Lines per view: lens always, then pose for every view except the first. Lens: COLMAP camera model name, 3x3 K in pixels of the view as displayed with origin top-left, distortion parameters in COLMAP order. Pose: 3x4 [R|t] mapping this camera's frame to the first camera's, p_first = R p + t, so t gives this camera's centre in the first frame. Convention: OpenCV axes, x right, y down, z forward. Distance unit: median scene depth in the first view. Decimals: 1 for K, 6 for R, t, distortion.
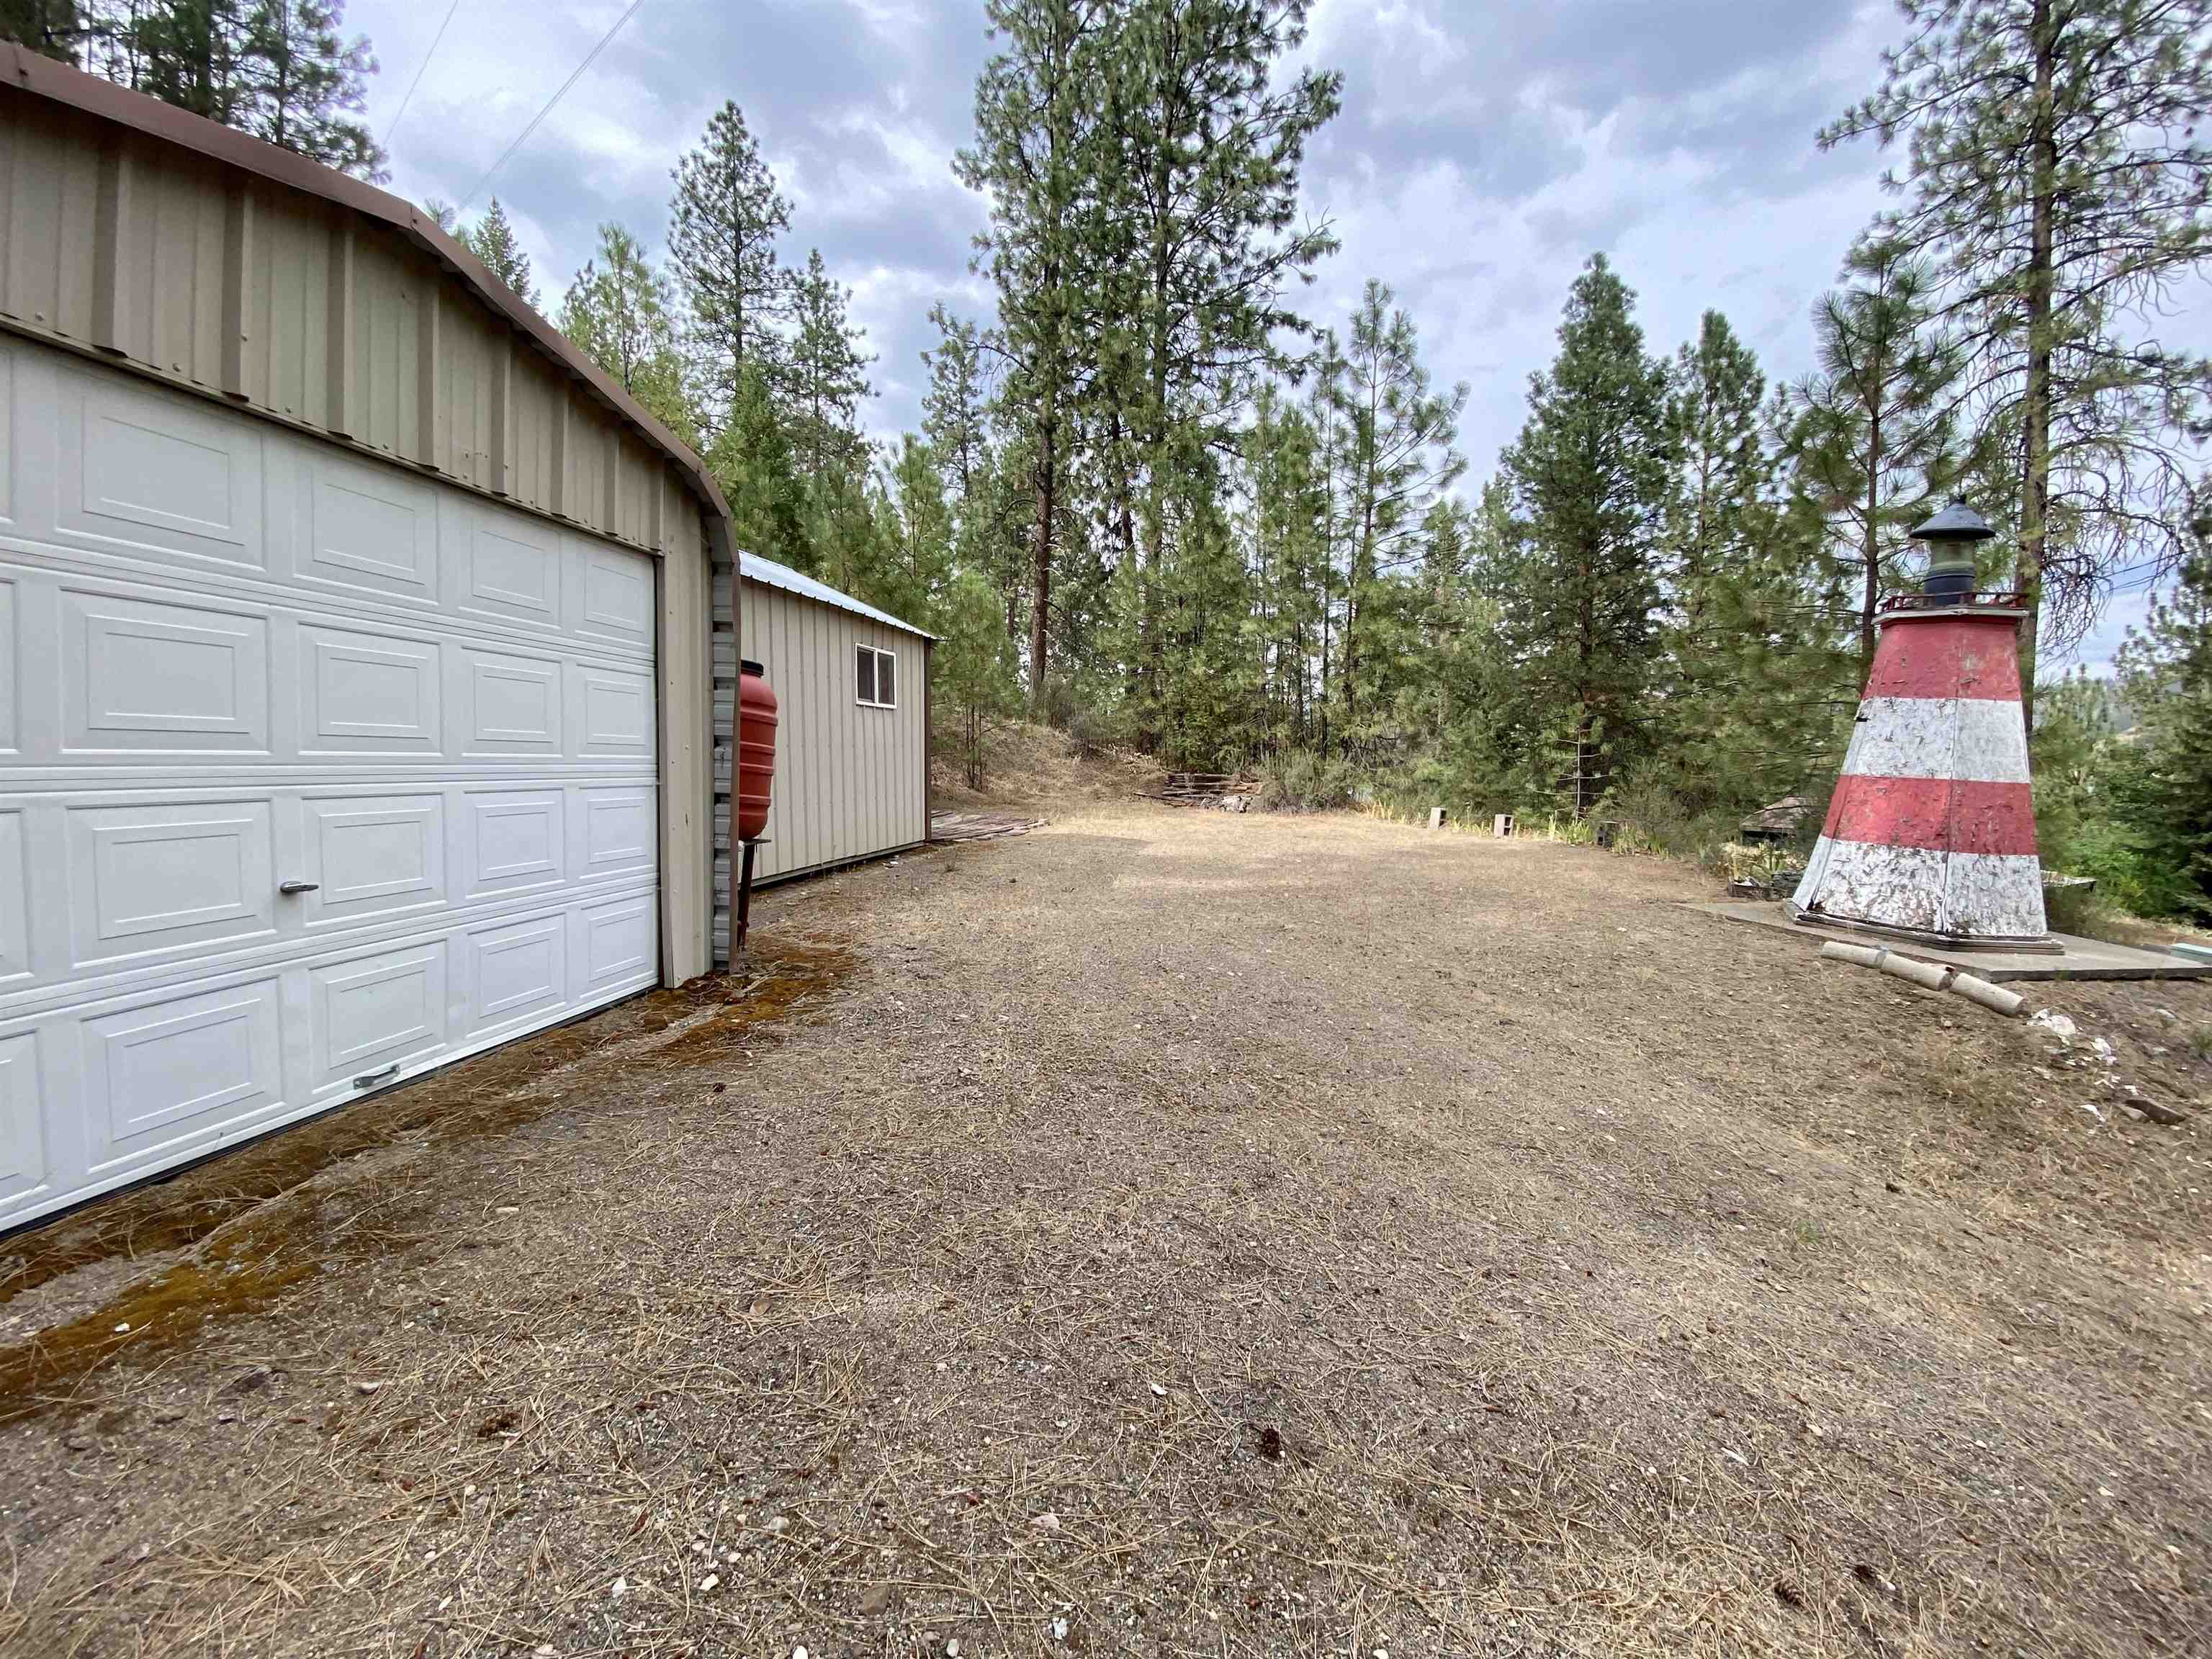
lens RADIAL K [[894.9, 0, 1106.0], [0, 894.9, 829.5], [0, 0, 1]] dist [0.006676, -0.013370]
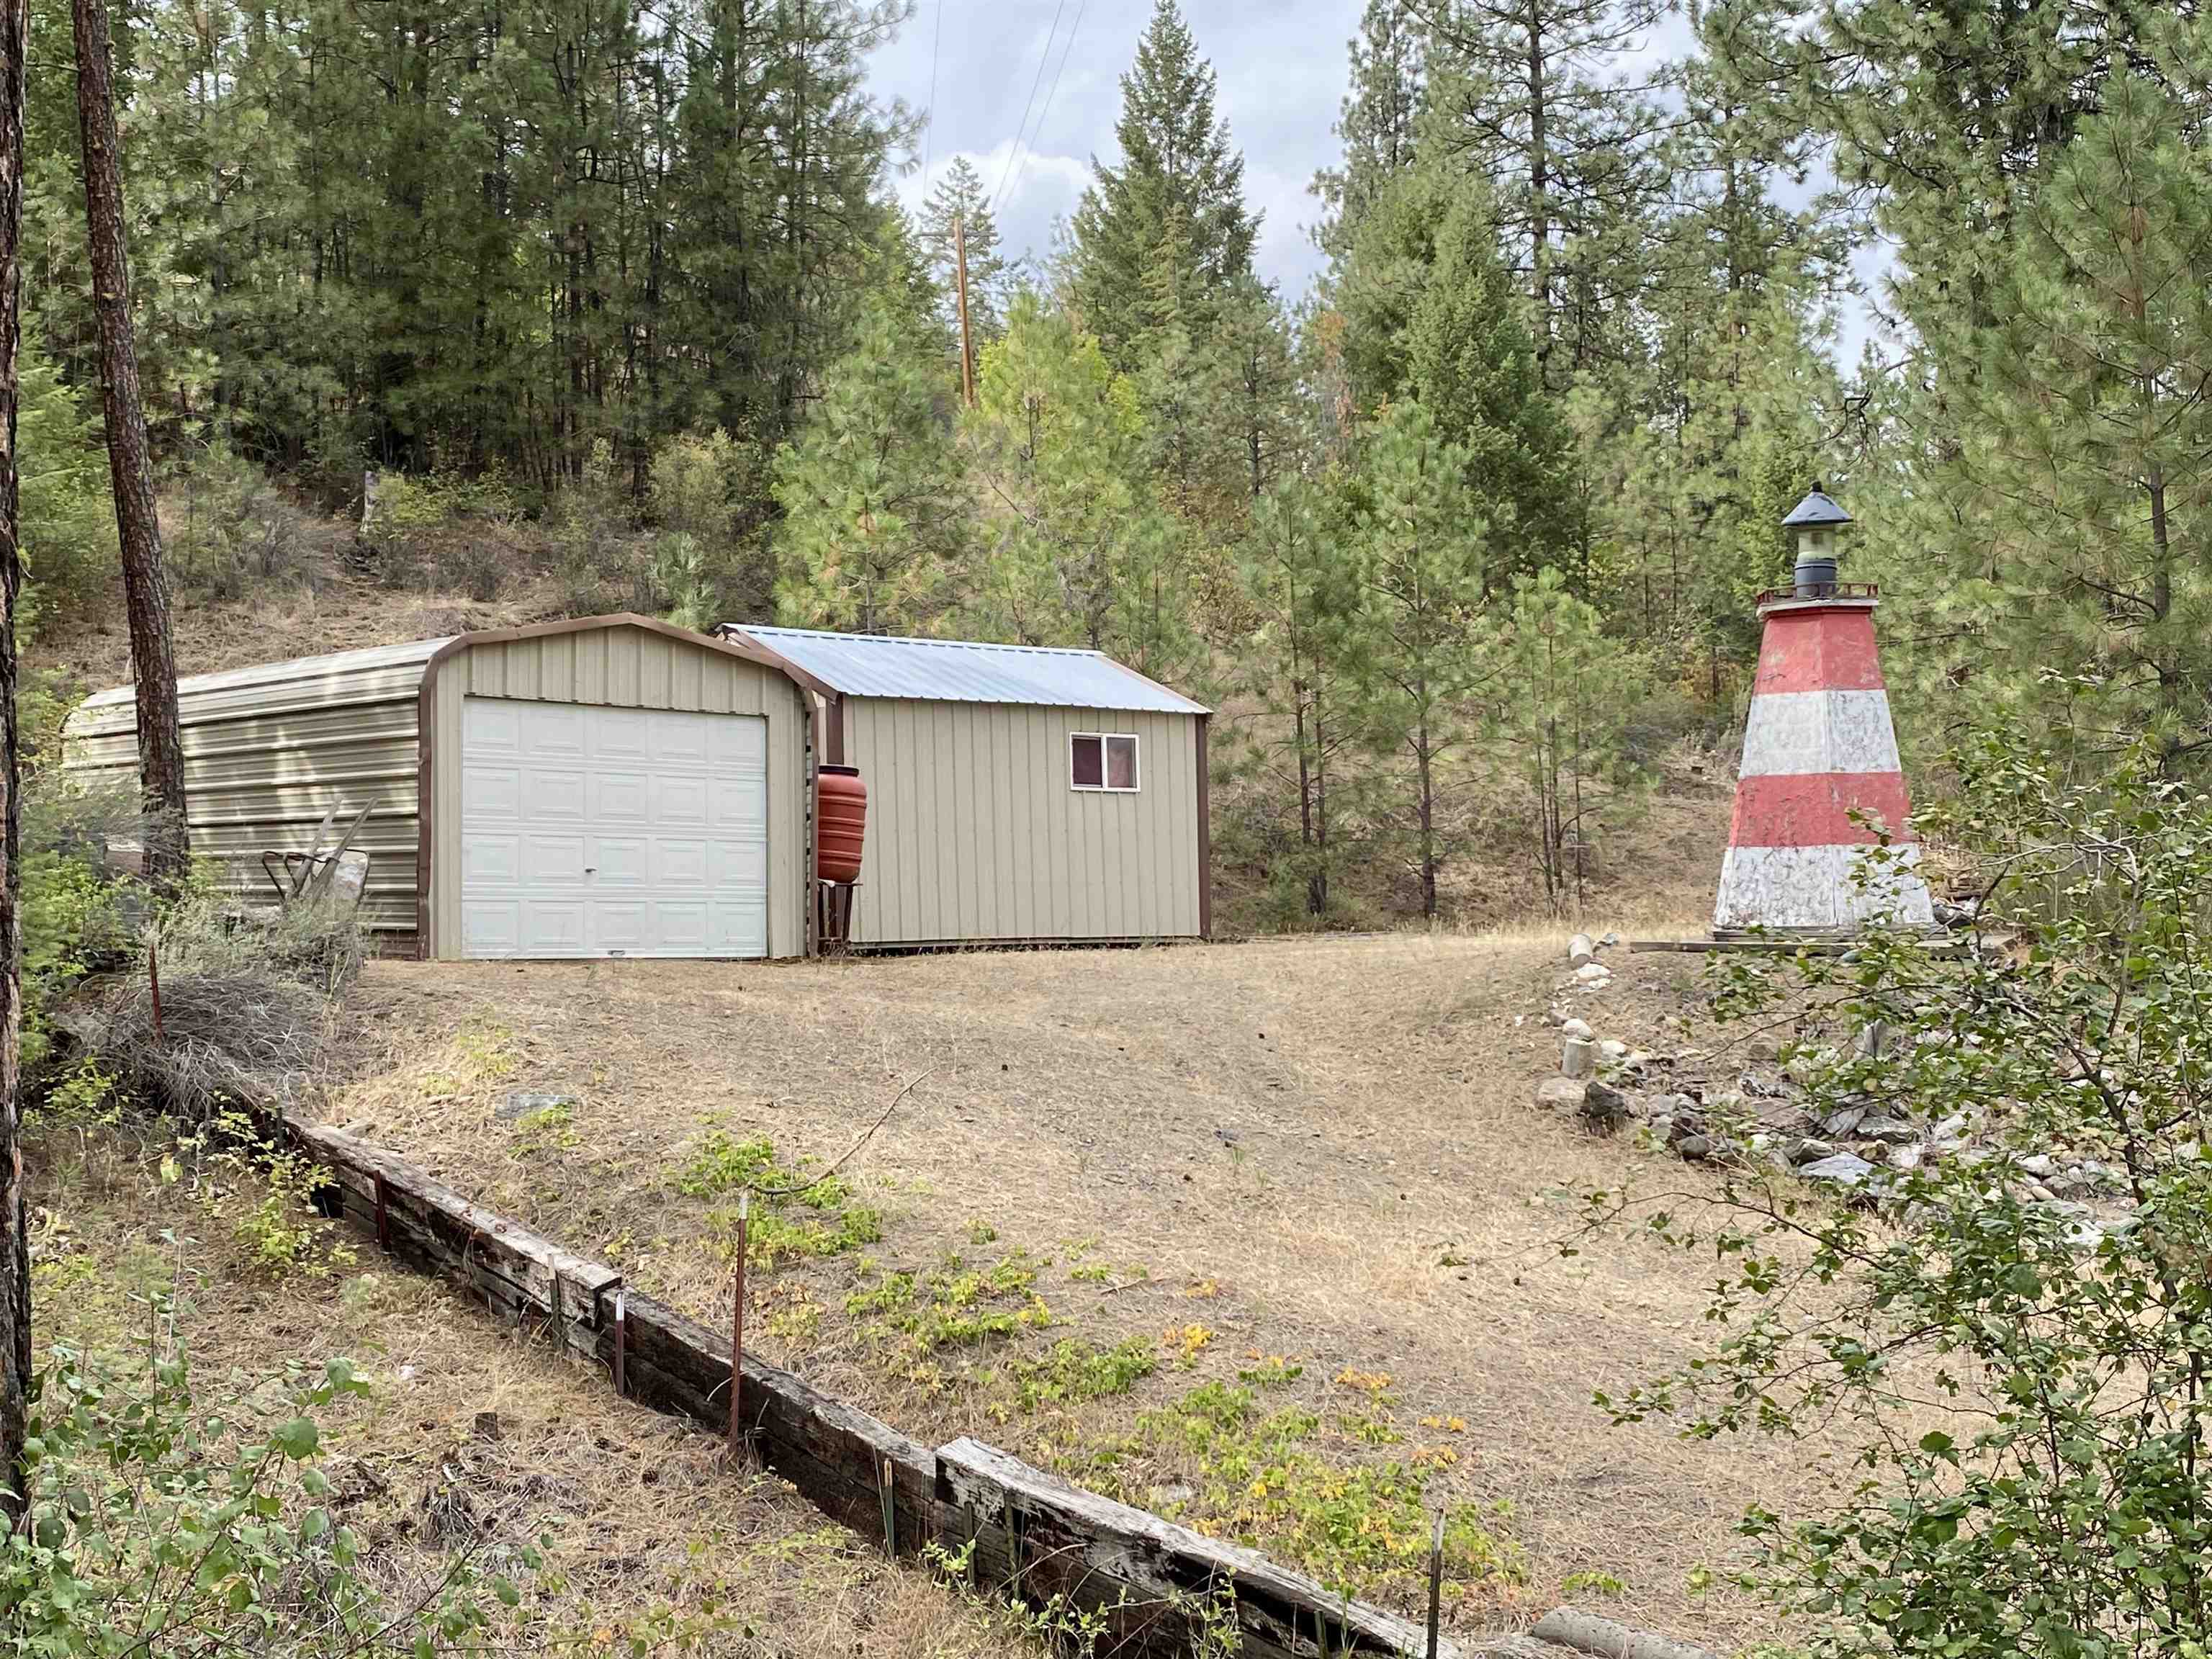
lens RADIAL K [[2635.9, 0, 1106.0], [0, 2635.9, 829.5], [0, 0, 1]] dist [0.007691, 0.002185]
pose [[0.764758, -0.069596, -0.640548, 0.610376], [-0.017742, 0.991498, -0.128909, 0.106503], [0.644074, 0.109949, 0.757021, -0.456005]]
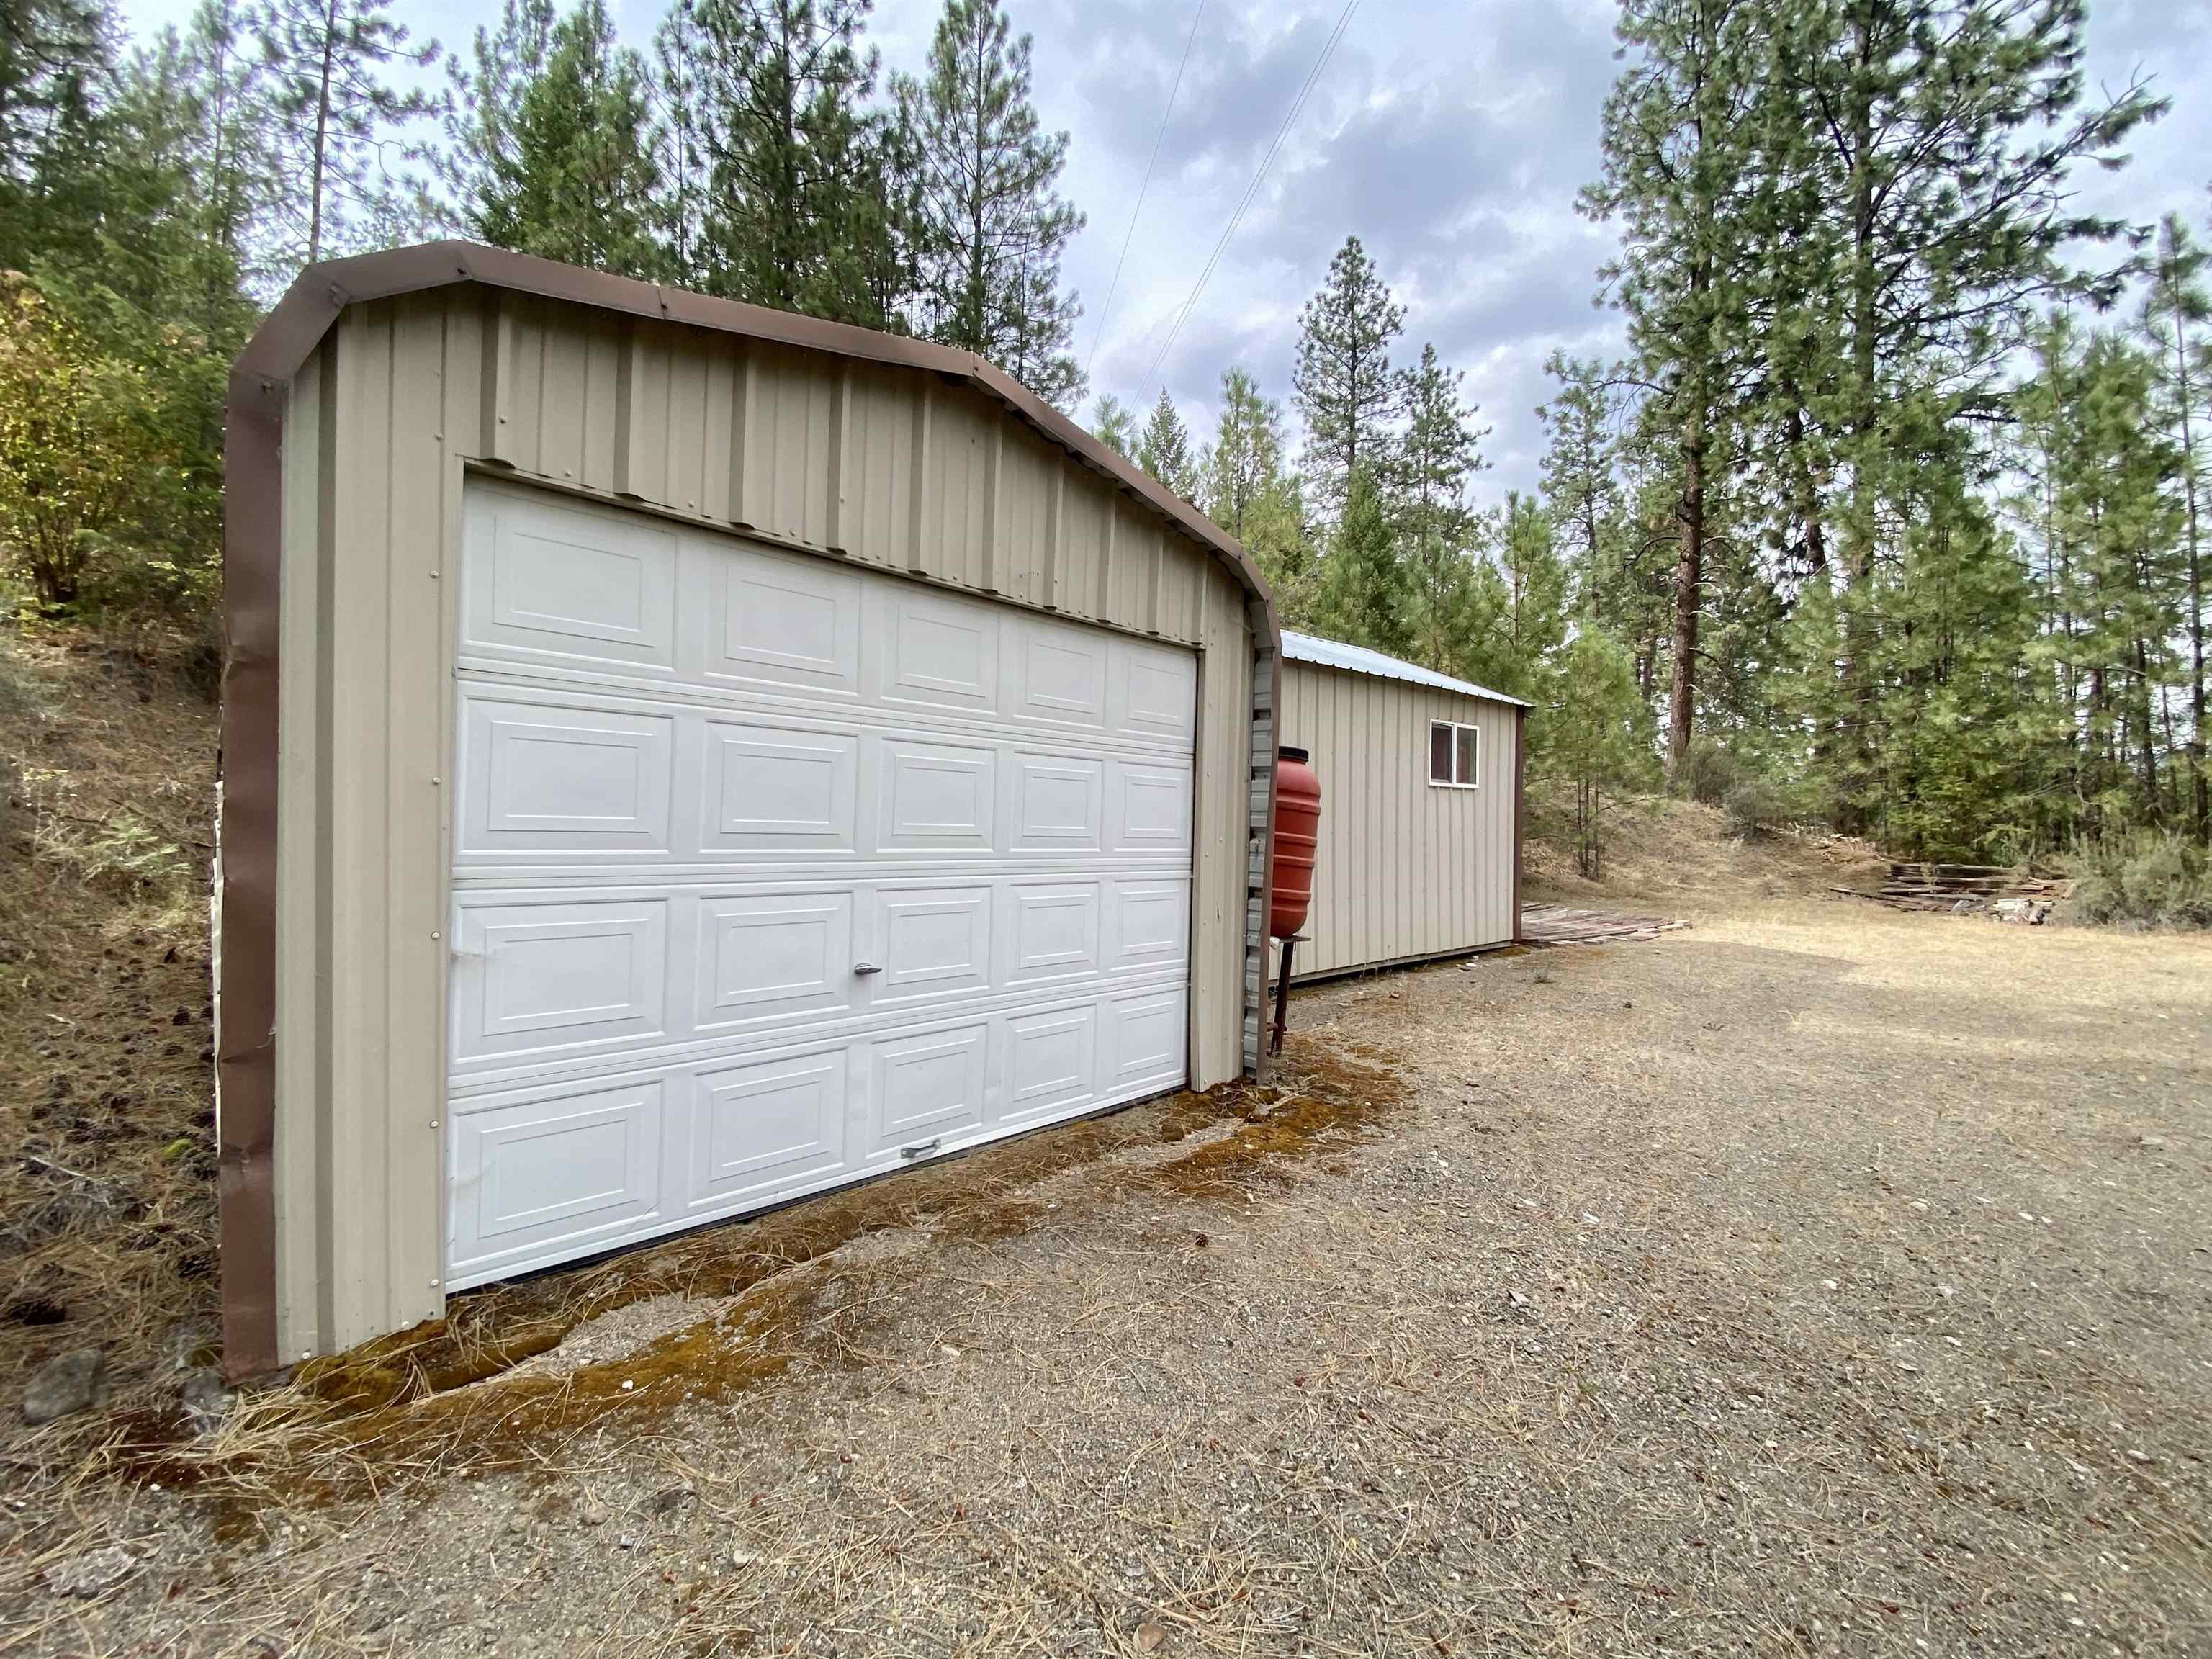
lens RADIAL K [[894.6, 0, 1109.5], [0, 894.6, 822.4], [0, 0, 1]] dist [0.033503, -0.024414]
pose [[0.800016, -0.008246, -0.599923, 0.002642], [-0.048918, 0.995680, -0.078920, -0.005321], [0.597982, 0.092484, 0.796156, 0.030723]]
